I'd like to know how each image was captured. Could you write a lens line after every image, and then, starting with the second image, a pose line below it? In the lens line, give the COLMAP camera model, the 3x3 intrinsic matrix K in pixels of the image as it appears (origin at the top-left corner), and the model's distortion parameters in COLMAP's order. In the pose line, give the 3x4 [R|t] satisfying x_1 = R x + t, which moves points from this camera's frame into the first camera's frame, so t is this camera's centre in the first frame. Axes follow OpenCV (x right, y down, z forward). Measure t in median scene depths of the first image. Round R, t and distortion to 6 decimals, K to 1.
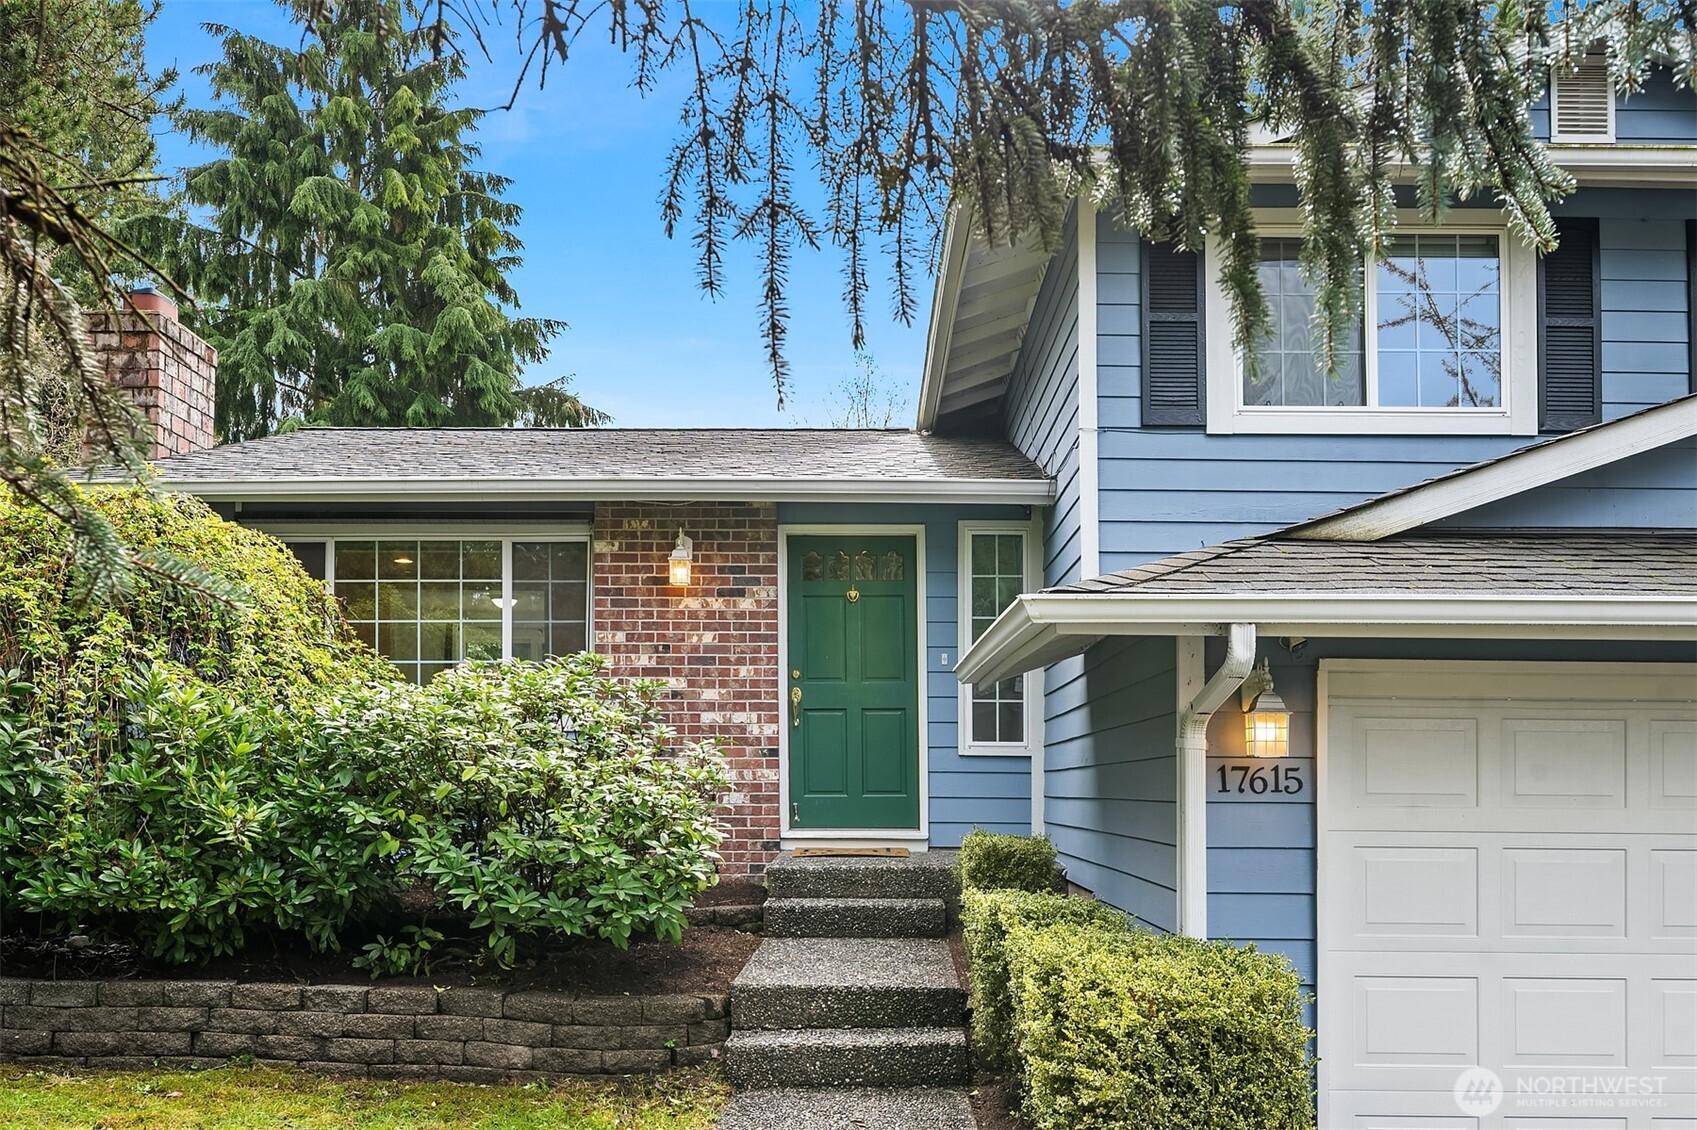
lens RADIAL K [[1387.1, 0, 837.1], [0, 1387.1, 679.1], [0, 0, 1]] dist [-0.009972, -0.006110]
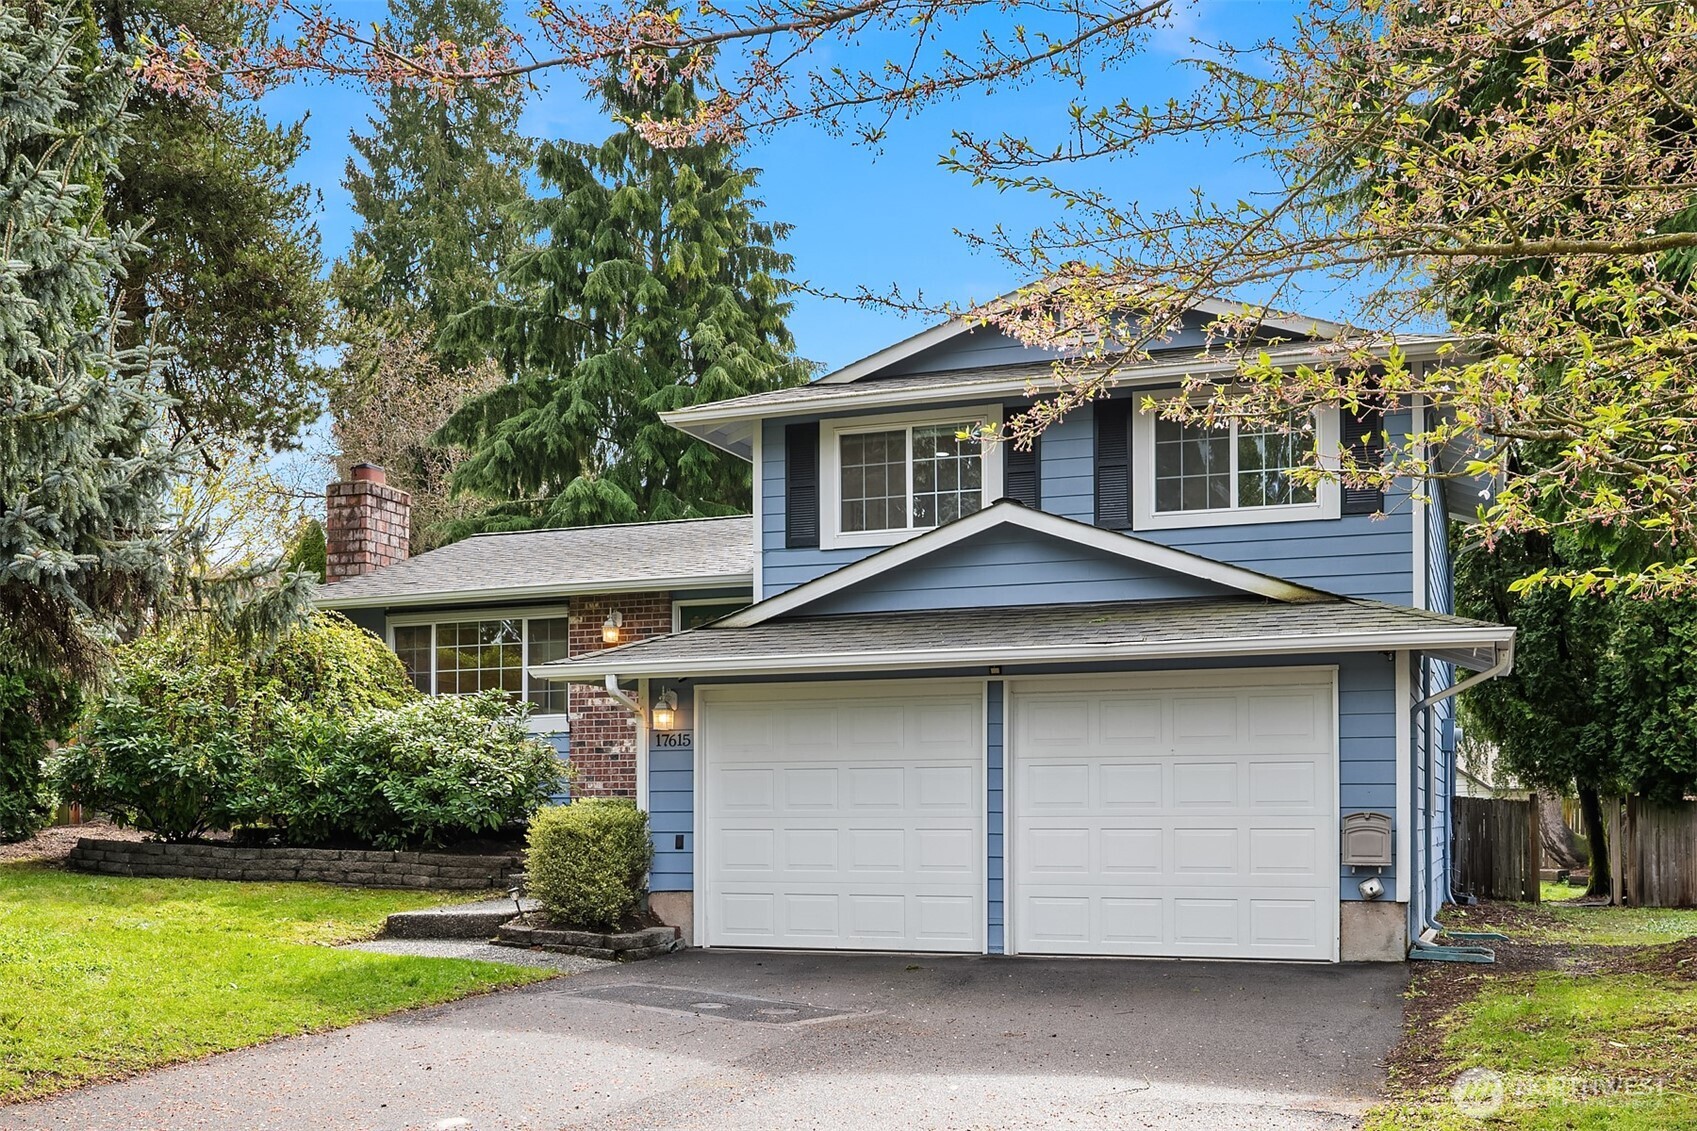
lens RADIAL K [[1745.7, 0, 849.0], [0, 1745.7, 564.5], [0, 0, 1]] dist [-0.001311, 0.000000]
pose [[0.943367, -0.059078, -0.326447, 0.828407], [0.036557, 0.996535, -0.074703, 0.006187], [0.329729, 0.058539, 0.942259, -0.864626]]
